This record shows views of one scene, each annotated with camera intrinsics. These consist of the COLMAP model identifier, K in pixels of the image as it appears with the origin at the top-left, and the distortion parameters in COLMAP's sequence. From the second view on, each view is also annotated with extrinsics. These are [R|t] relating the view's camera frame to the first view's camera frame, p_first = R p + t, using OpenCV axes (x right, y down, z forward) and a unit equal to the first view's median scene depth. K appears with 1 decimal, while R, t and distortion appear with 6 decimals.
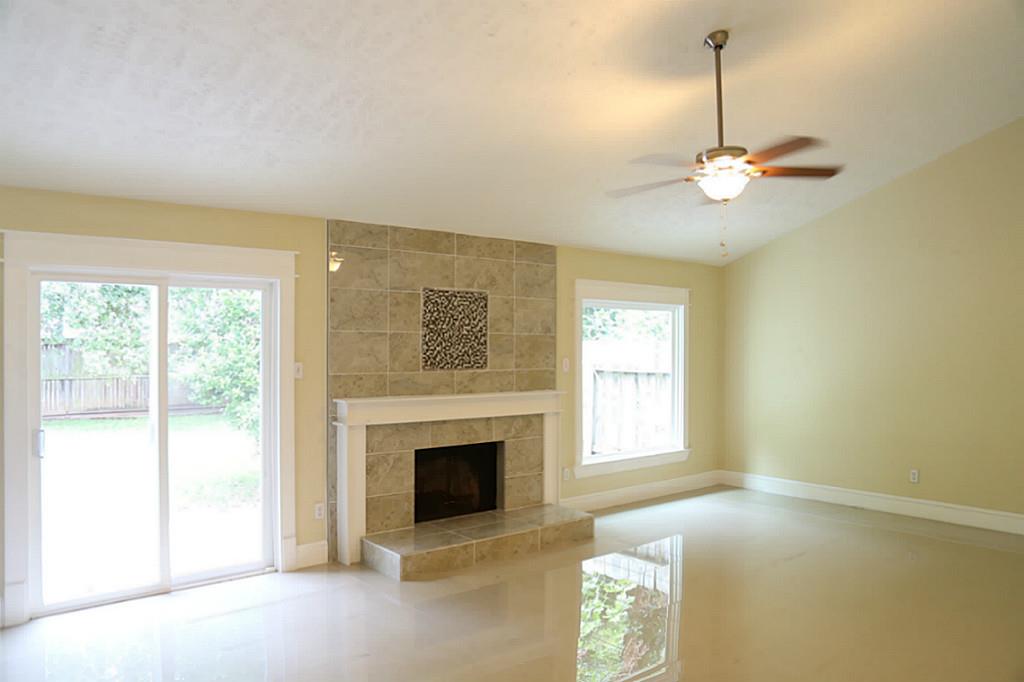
lens RADIAL K [[726.1, 0, 503.4], [0, 726.1, 347.3], [0, 0, 1]] dist [-0.071470, 0.013811]
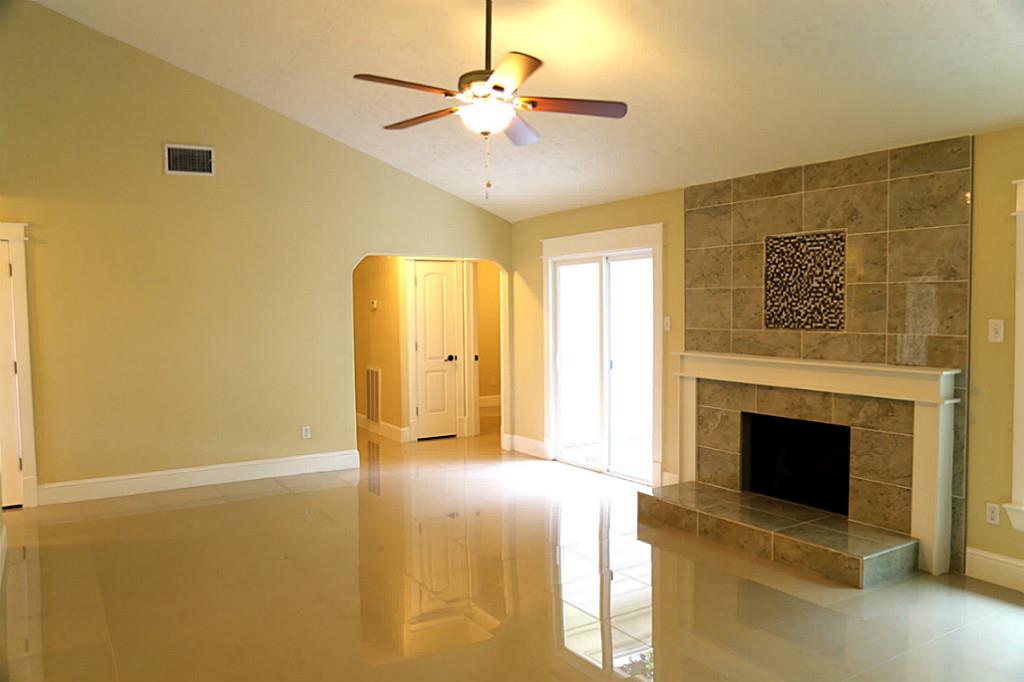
lens RADIAL K [[726.1, 0, 503.1], [0, 726.1, 335.3], [0, 0, 1]] dist [-0.071470, 0.013811]
pose [[-0.099989, 0.040681, -0.994157, 0.806212], [0.009767, 0.999156, 0.039903, 0.001101], [0.994941, -0.005720, -0.100302, 0.752469]]
